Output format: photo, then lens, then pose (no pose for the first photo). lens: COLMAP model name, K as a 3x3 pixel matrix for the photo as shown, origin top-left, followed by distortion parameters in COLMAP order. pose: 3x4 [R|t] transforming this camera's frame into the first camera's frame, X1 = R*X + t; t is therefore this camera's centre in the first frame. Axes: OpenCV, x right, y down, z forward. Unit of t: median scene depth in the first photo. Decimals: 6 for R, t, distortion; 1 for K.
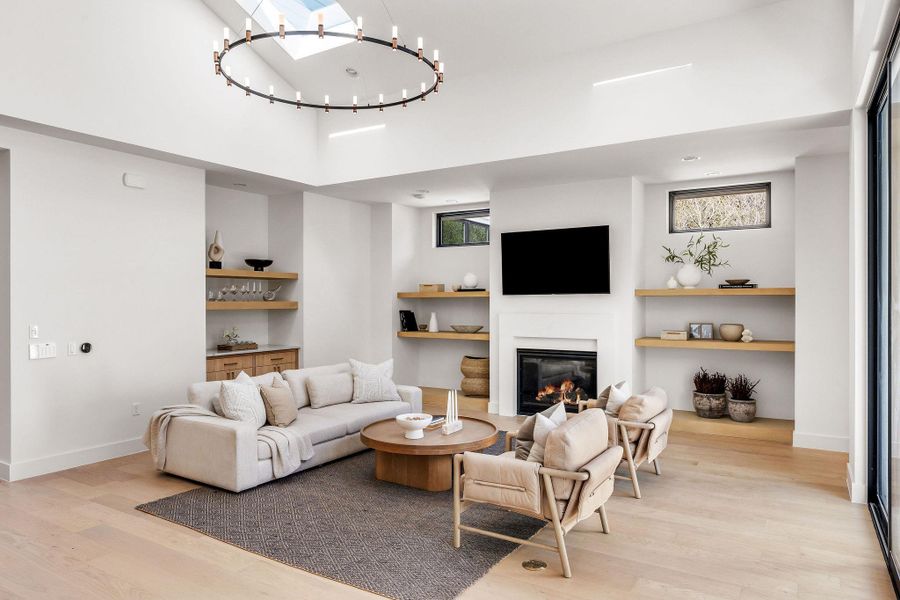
lens RADIAL K [[581.4, 0, 450.0], [0, 581.4, 301.3], [0, 0, 1]] dist [-0.000405, -0.000202]
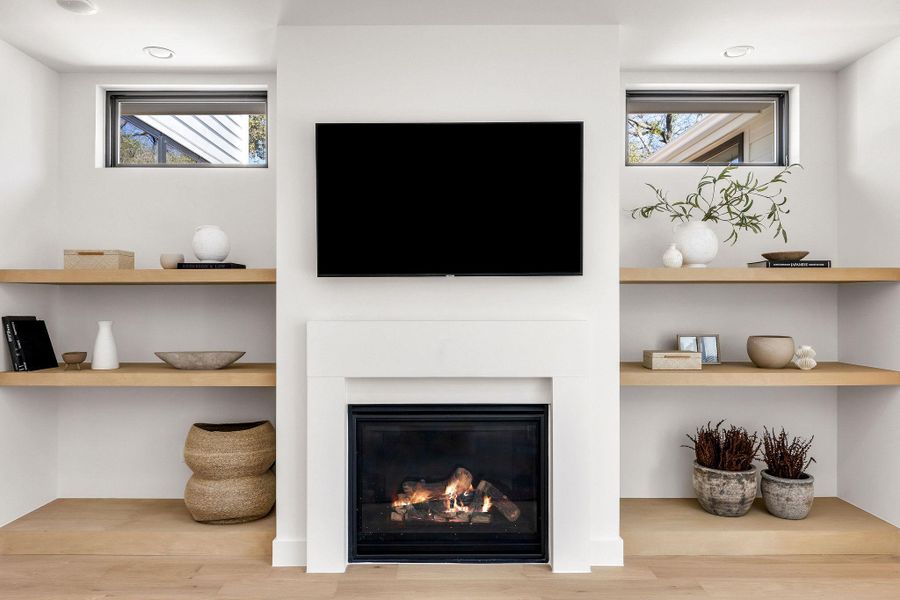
lens RADIAL K [[668.3, 0, 448.8], [0, 668.3, 298.0], [0, 0, 1]] dist [-0.012179, 0.001323]
pose [[0.852988, 0.007109, 0.521883, -0.074894], [0.000679, 0.999891, -0.014731, 0.011693], [-0.521931, 0.012920, 0.852890, 0.547619]]
